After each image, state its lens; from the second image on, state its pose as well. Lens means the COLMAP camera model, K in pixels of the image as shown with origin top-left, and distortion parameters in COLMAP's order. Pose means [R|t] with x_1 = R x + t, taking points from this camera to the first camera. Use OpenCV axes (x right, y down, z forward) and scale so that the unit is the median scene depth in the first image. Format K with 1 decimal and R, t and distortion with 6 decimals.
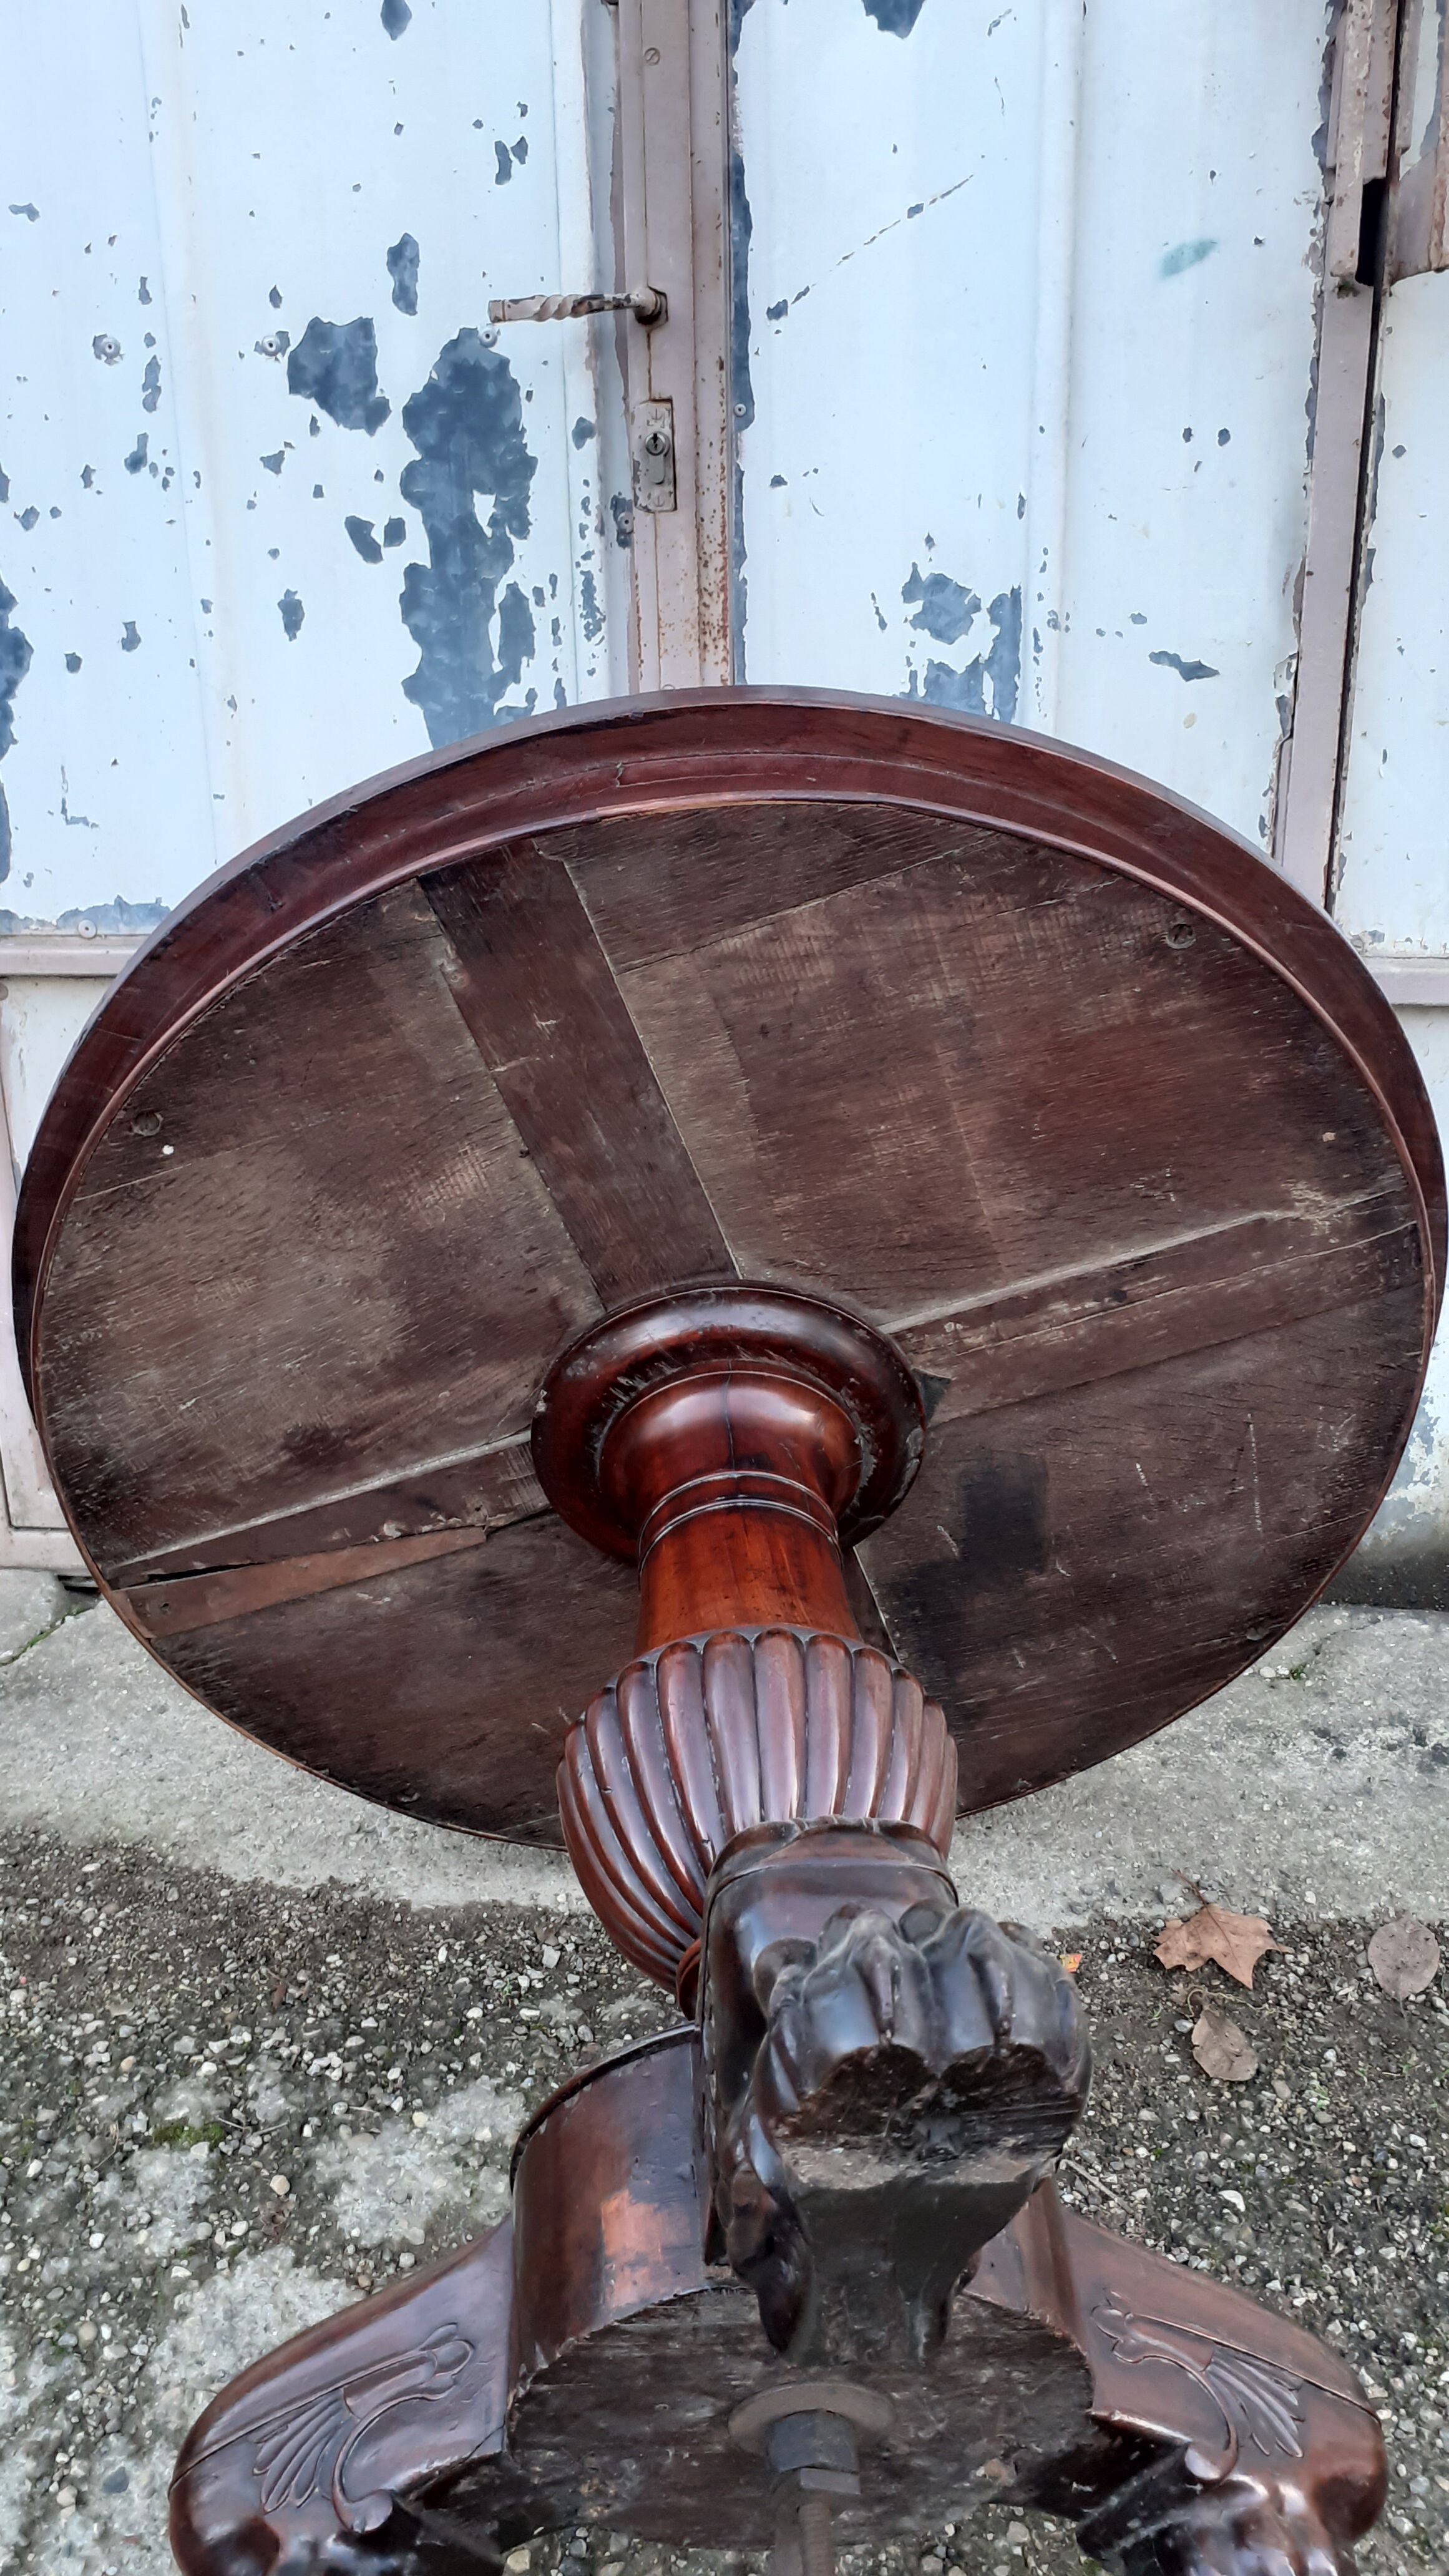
lens RADIAL K [[2123.4, 0, 700.1], [0, 2123.4, 1247.3], [0, 0, 1]] dist [0.041533, -0.081638]
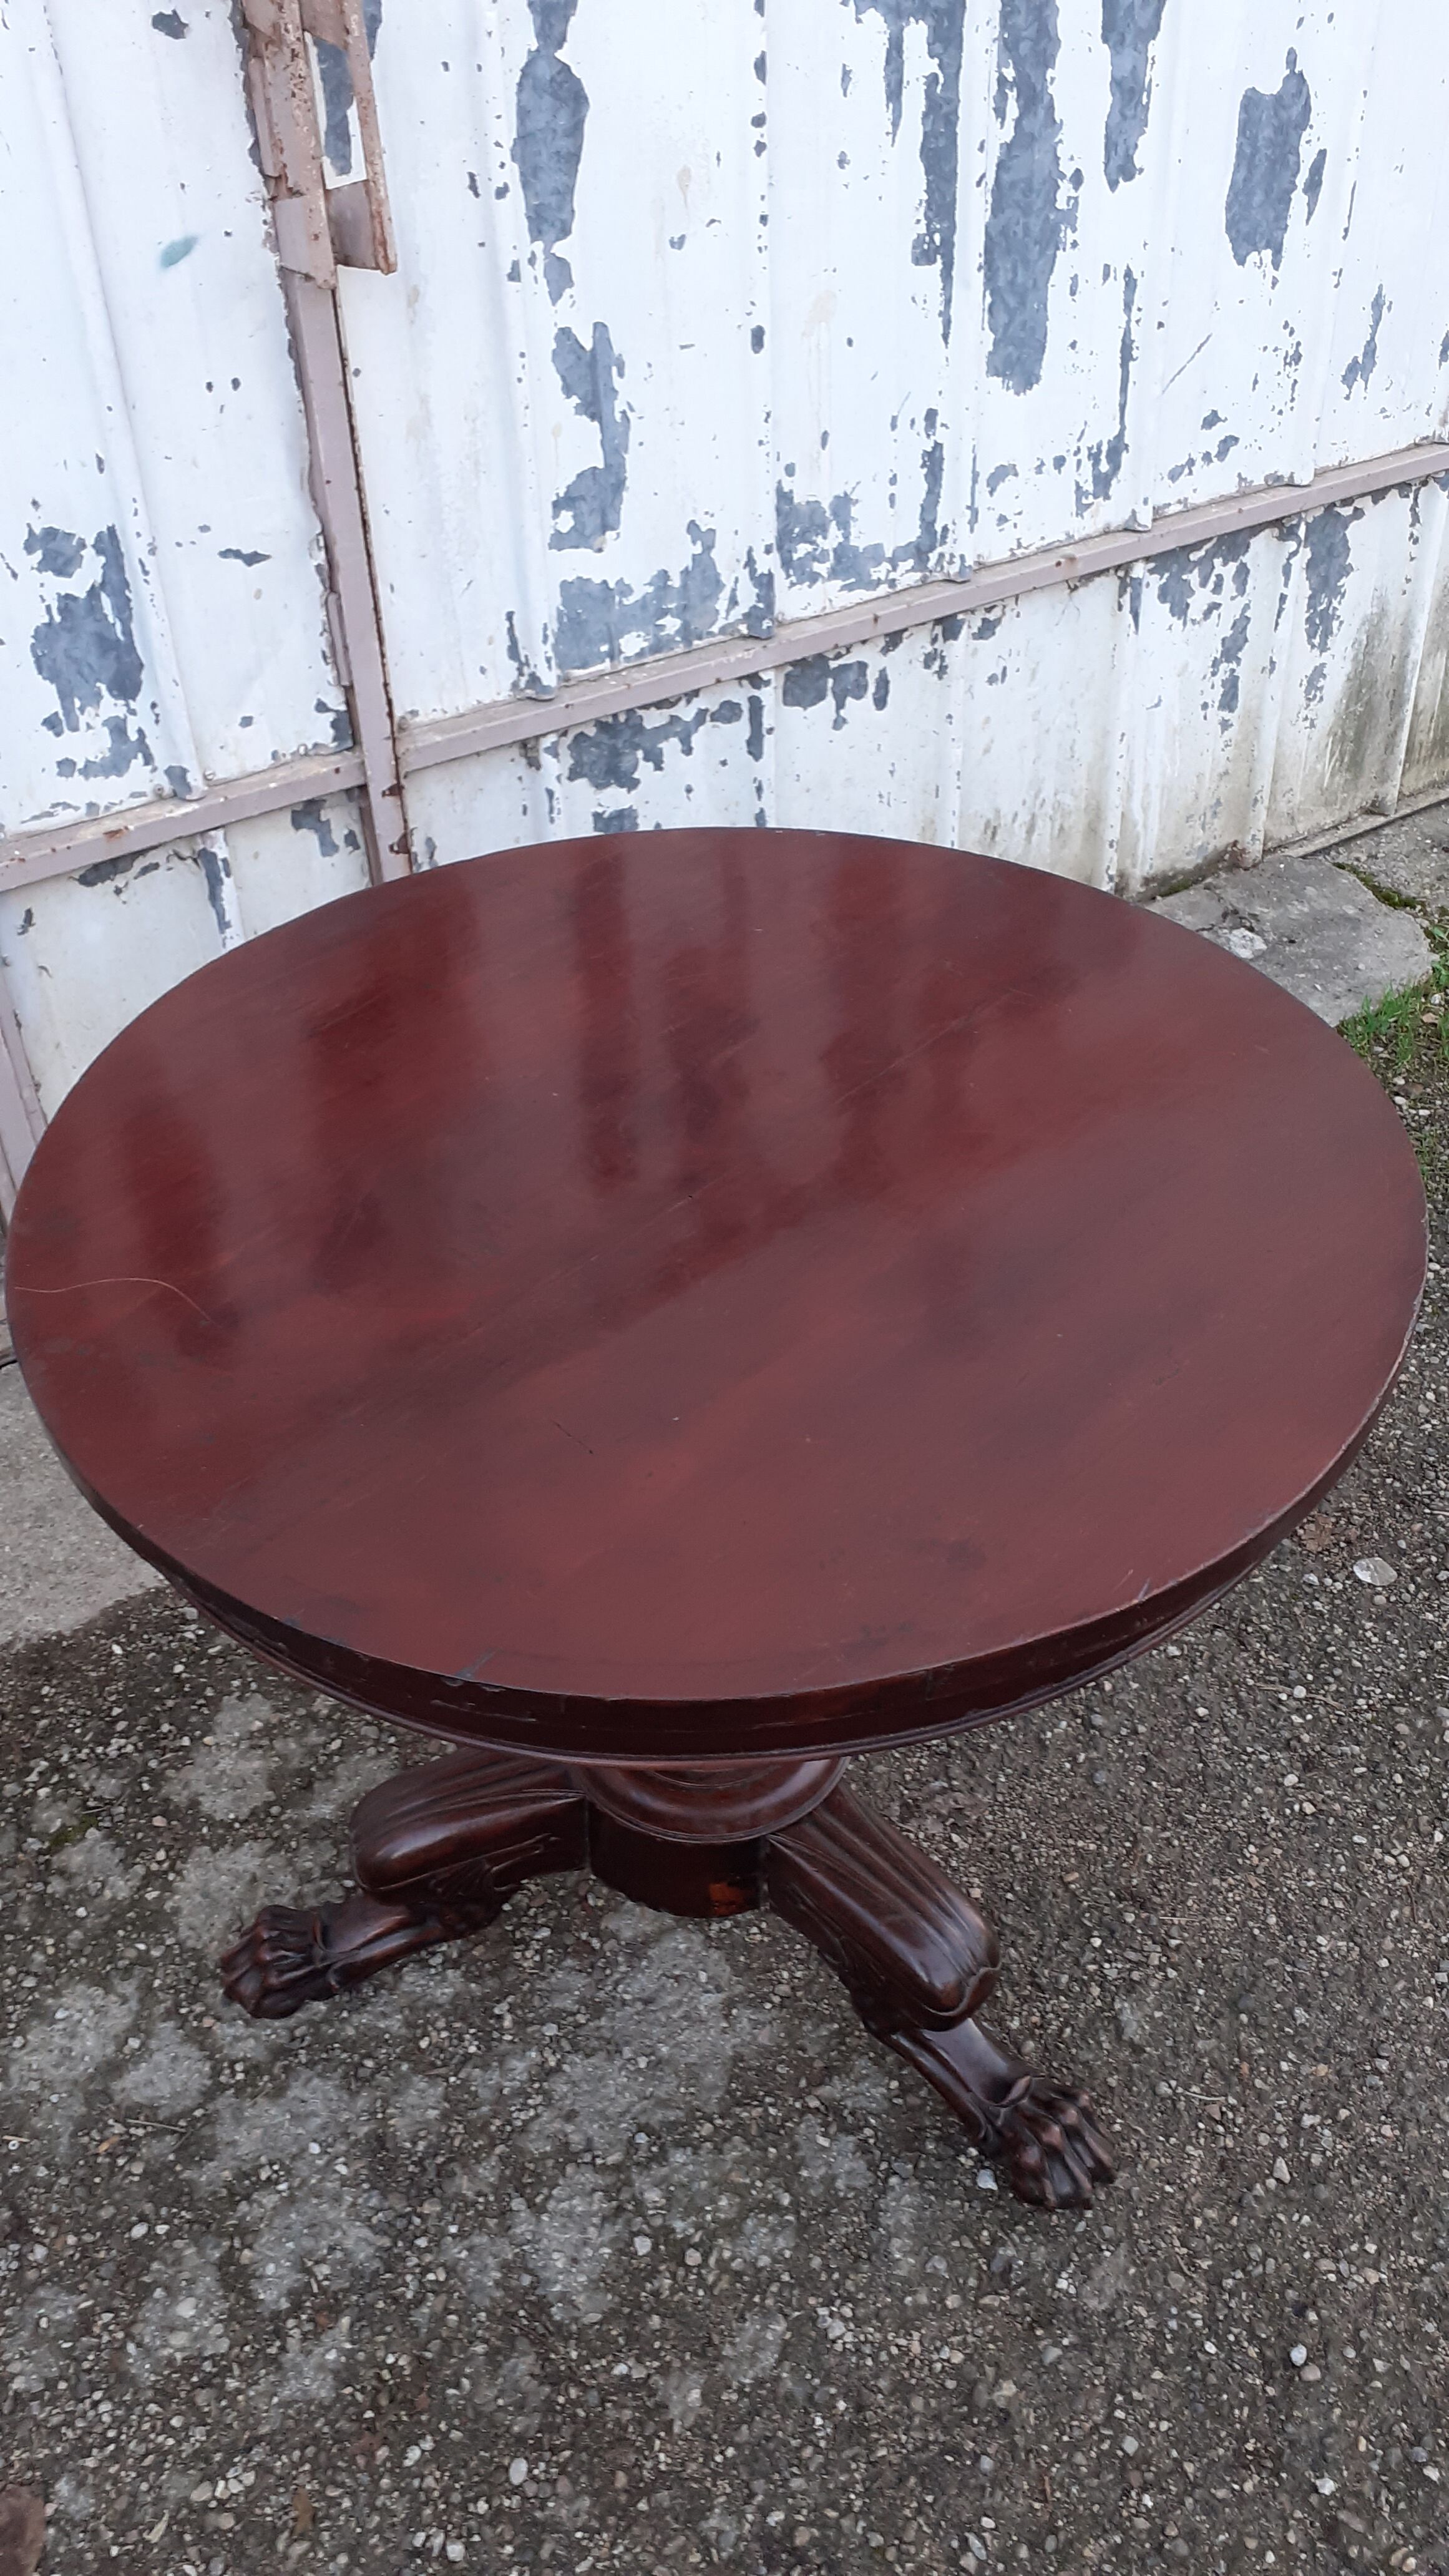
lens RADIAL K [[2123.4, 0, 740.5], [0, 2123.4, 1269.0], [0, 0, 1]] dist [0.041533, -0.081638]
pose [[0.757395, -0.399925, 0.516153, -0.425893], [0.227701, 0.902632, 0.365251, -0.308605], [-0.611969, -0.159111, 0.774712, -0.296147]]
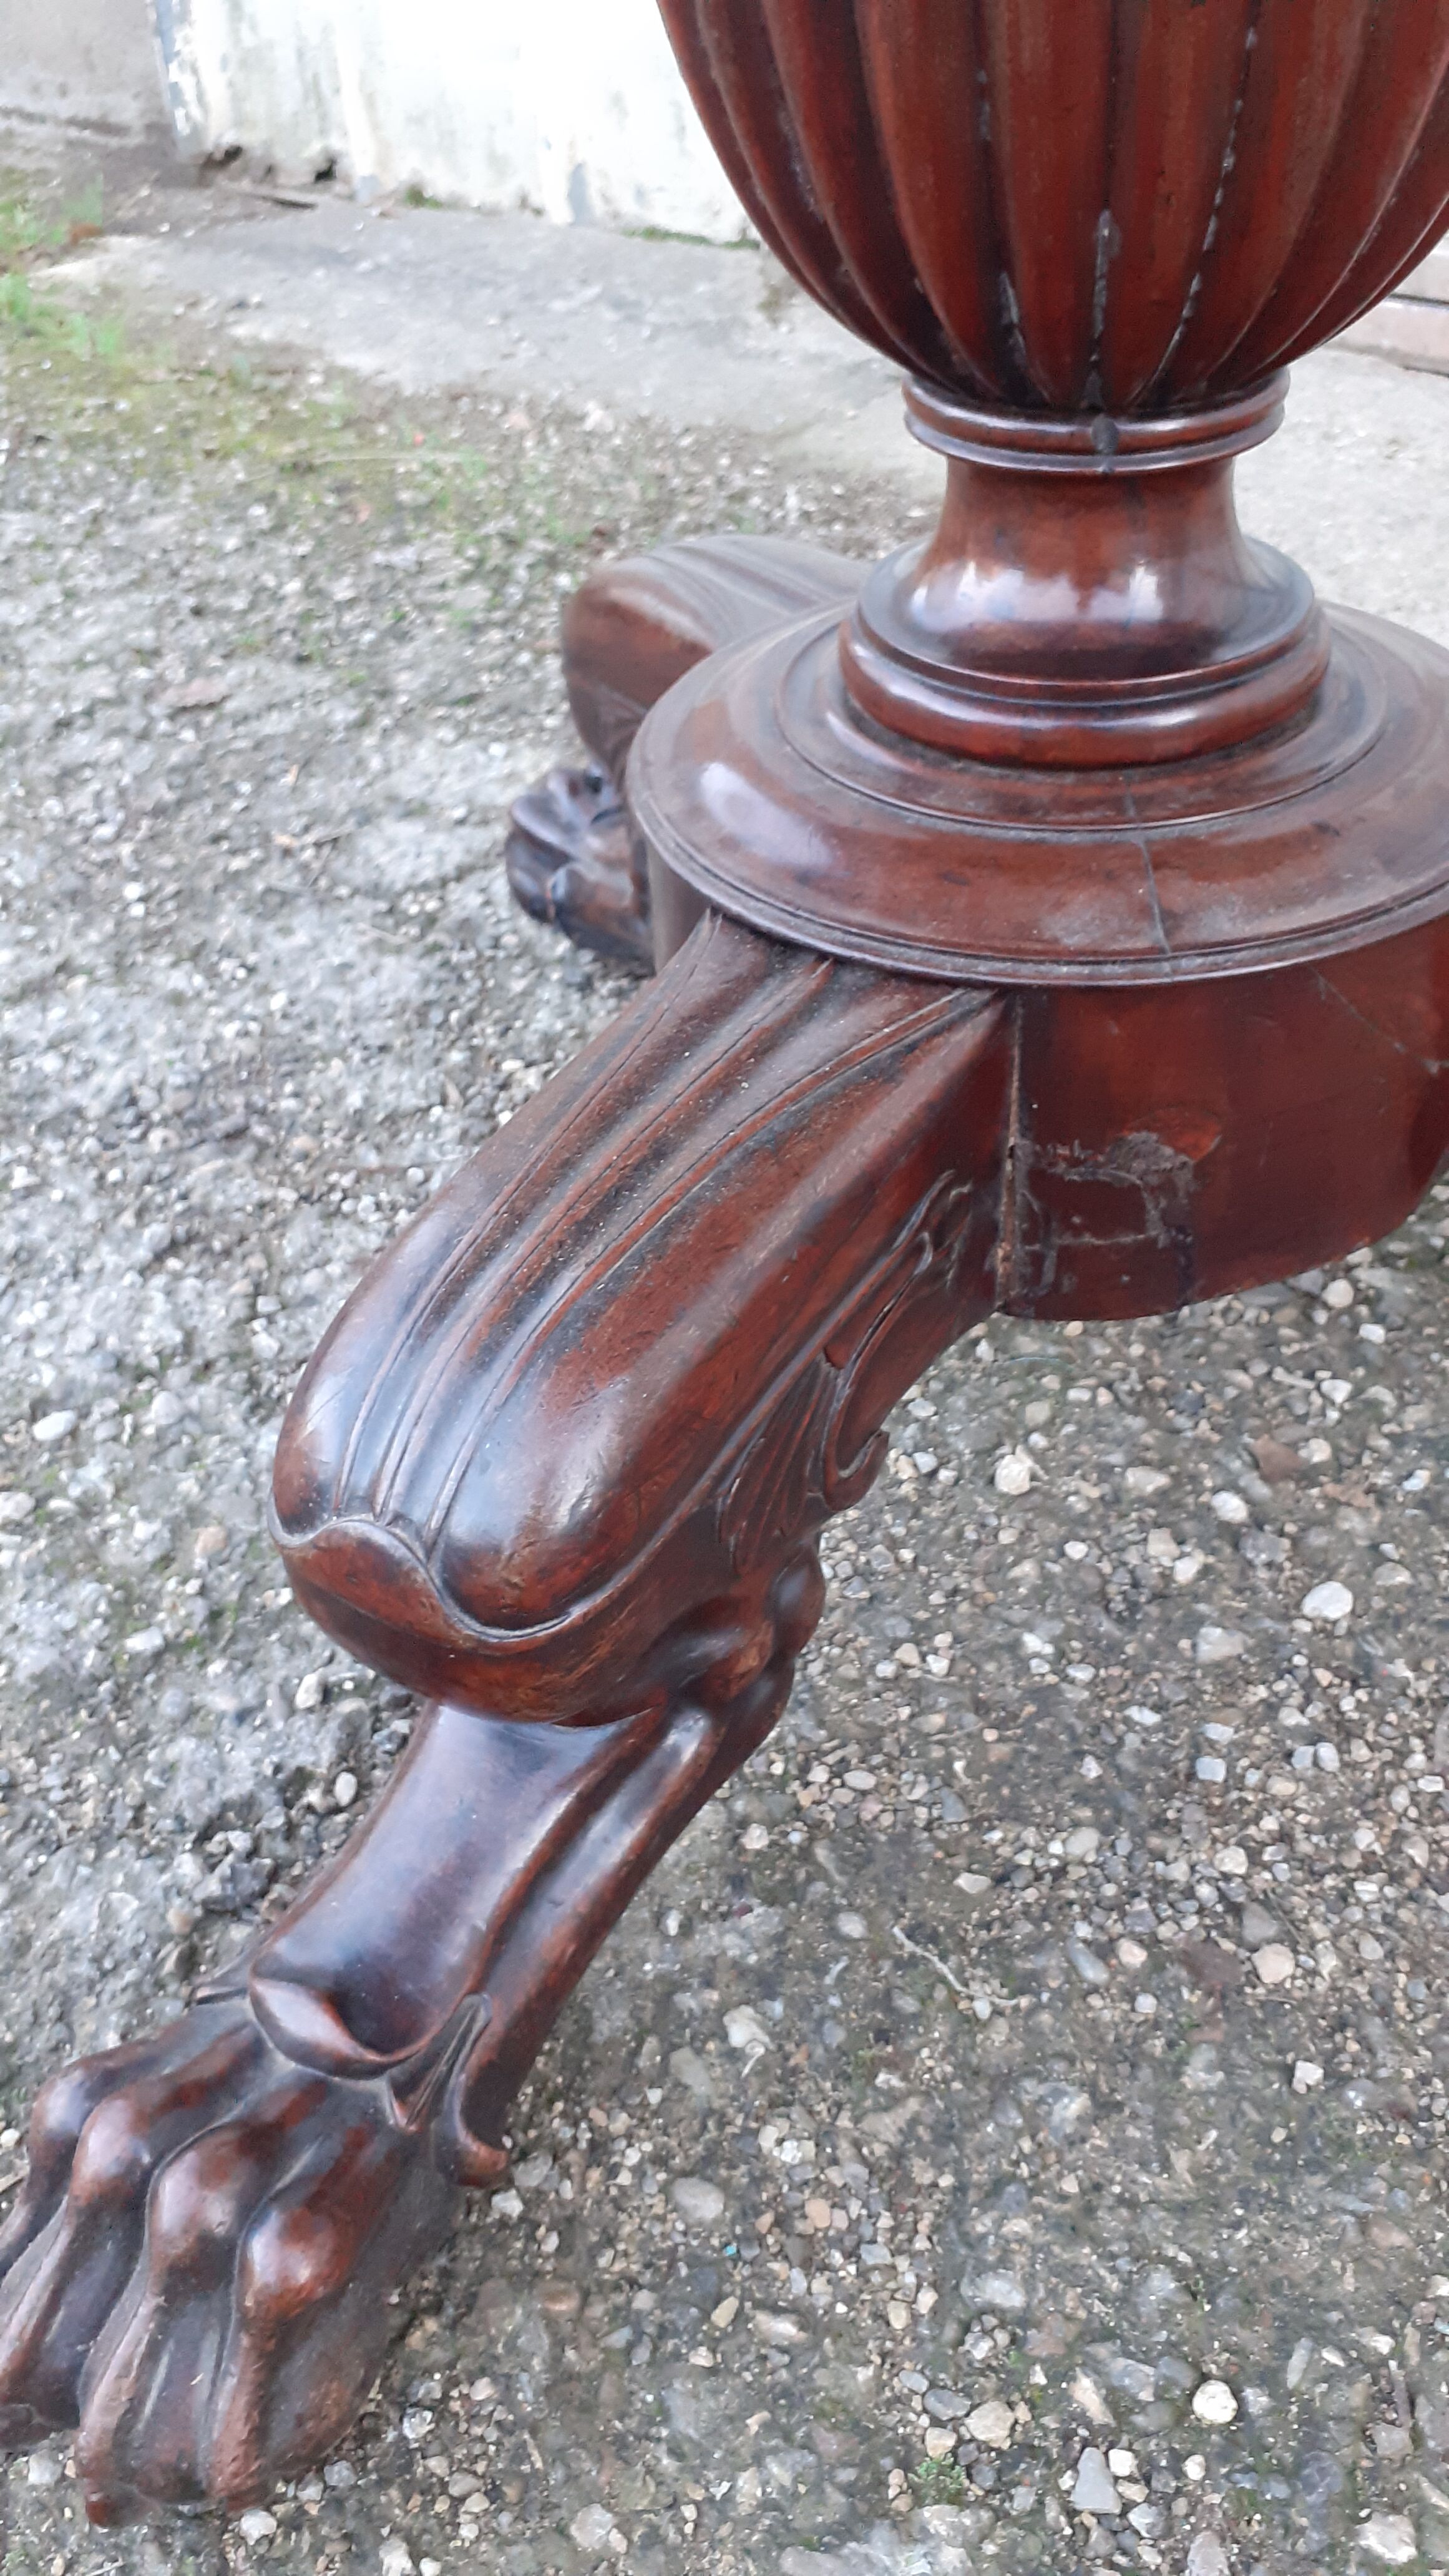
lens RADIAL K [[2123.4, 0, 717.2], [0, 2123.4, 1259.9], [0, 0, 1]] dist [0.041533, -0.081638]
pose [[0.779409, 0.359713, -0.512961, 0.225736], [-0.178749, 0.912395, 0.368219, 0.274032], [0.600476, -0.195302, 0.775426, 0.210343]]
